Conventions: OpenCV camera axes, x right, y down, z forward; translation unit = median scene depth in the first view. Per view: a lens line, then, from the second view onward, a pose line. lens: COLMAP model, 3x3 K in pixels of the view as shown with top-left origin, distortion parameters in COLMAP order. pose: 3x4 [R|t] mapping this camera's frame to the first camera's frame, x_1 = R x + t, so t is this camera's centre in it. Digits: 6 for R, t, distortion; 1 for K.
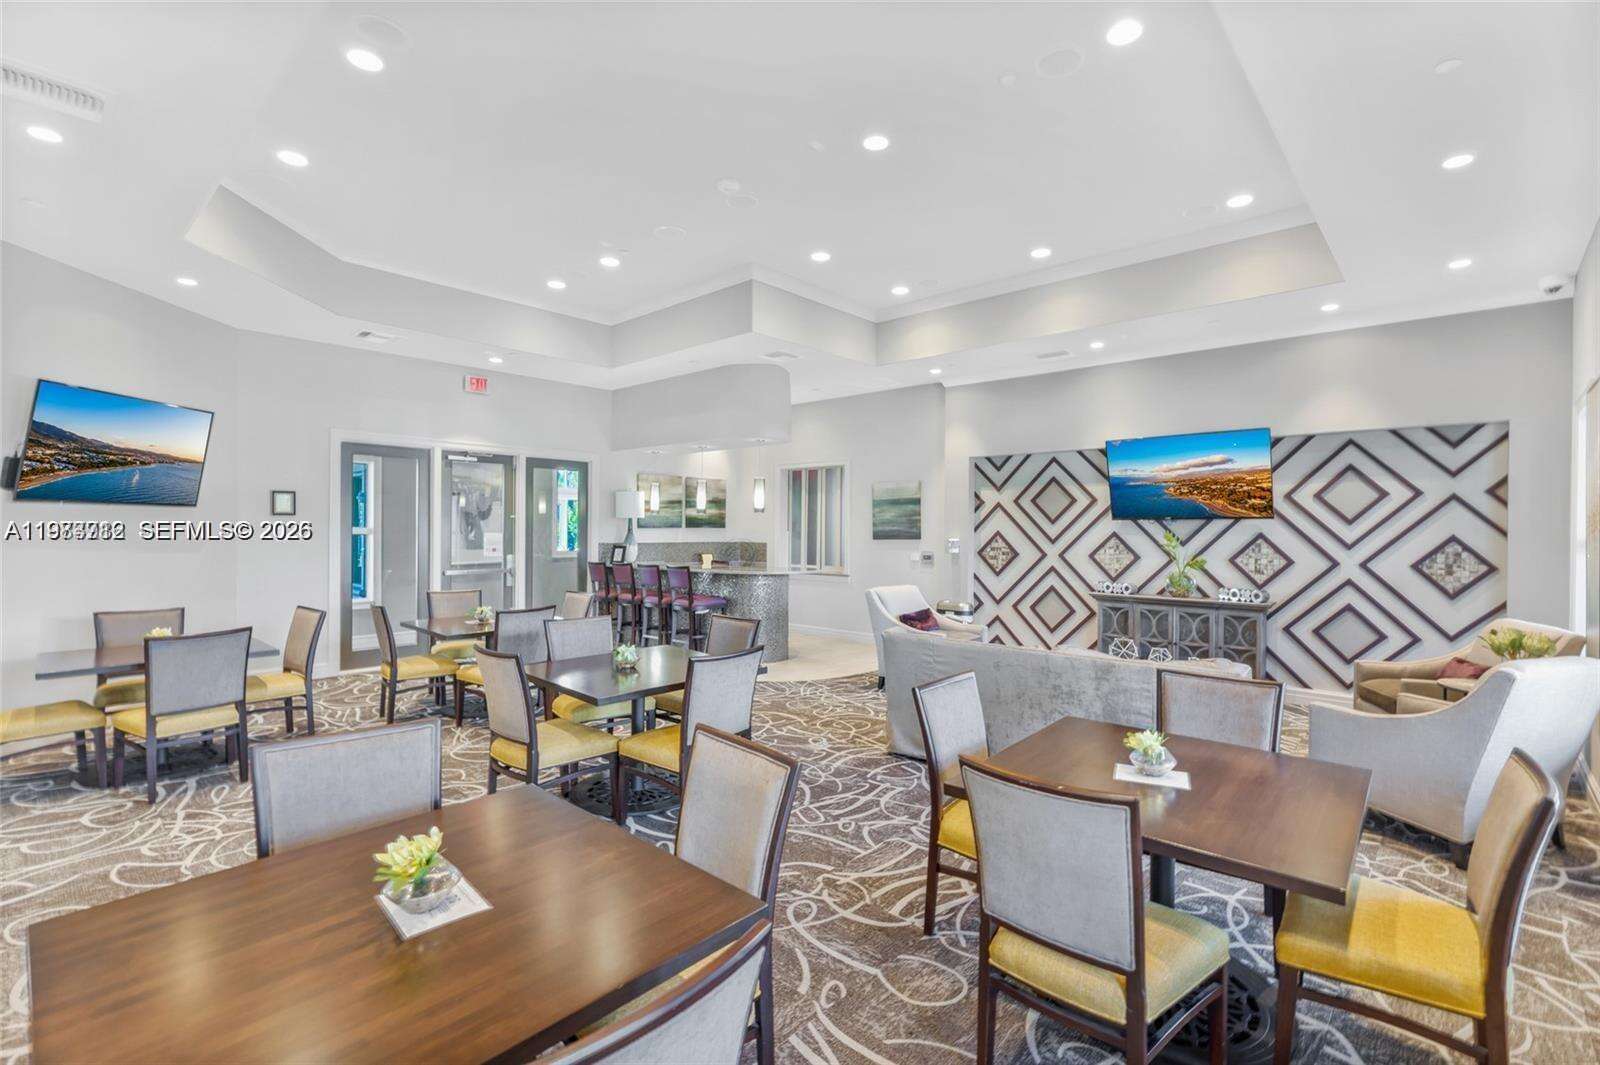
lens RADIAL K [[714.5, 0, 804.5], [0, 714.5, 539.8], [0, 0, 1]] dist [-0.023709, -0.000343]
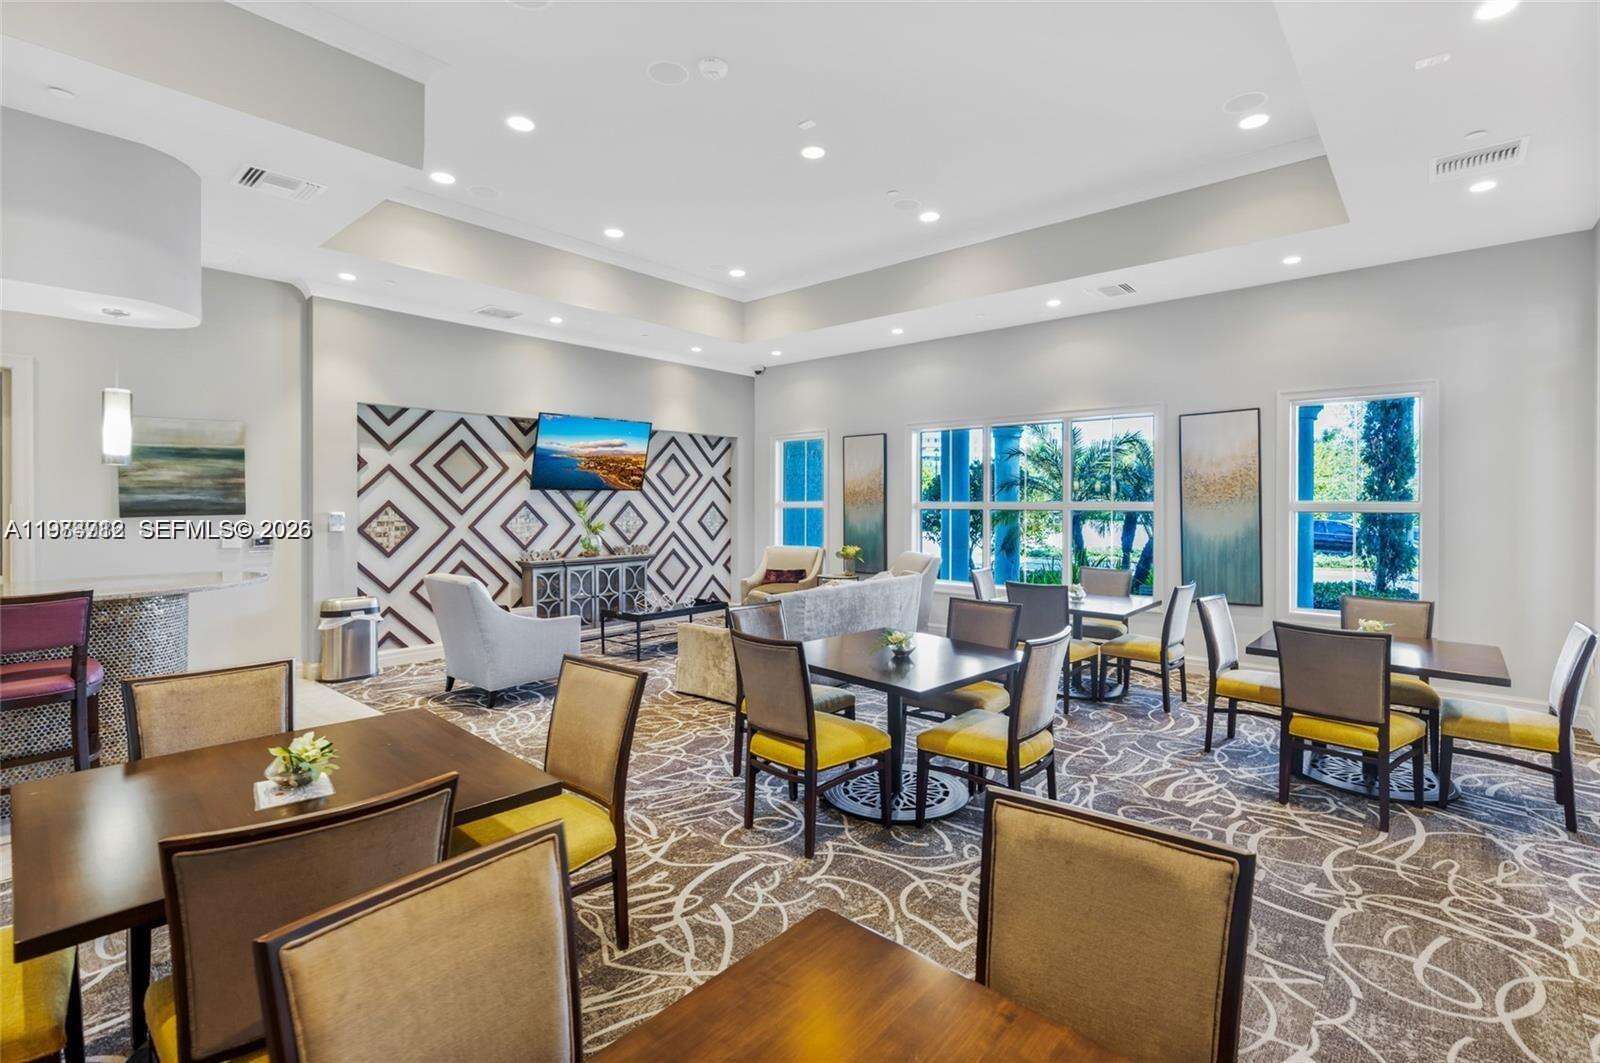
lens RADIAL K [[745.9, 0, 803.2], [0, 745.9, 517.6], [0, 0, 1]] dist [0.022286, 0.000048]
pose [[-0.036578, -0.030561, 0.998863, -0.666100], [0.010877, 0.999461, 0.030977, -0.016596], [-0.999272, 0.011998, -0.036226, 0.652245]]
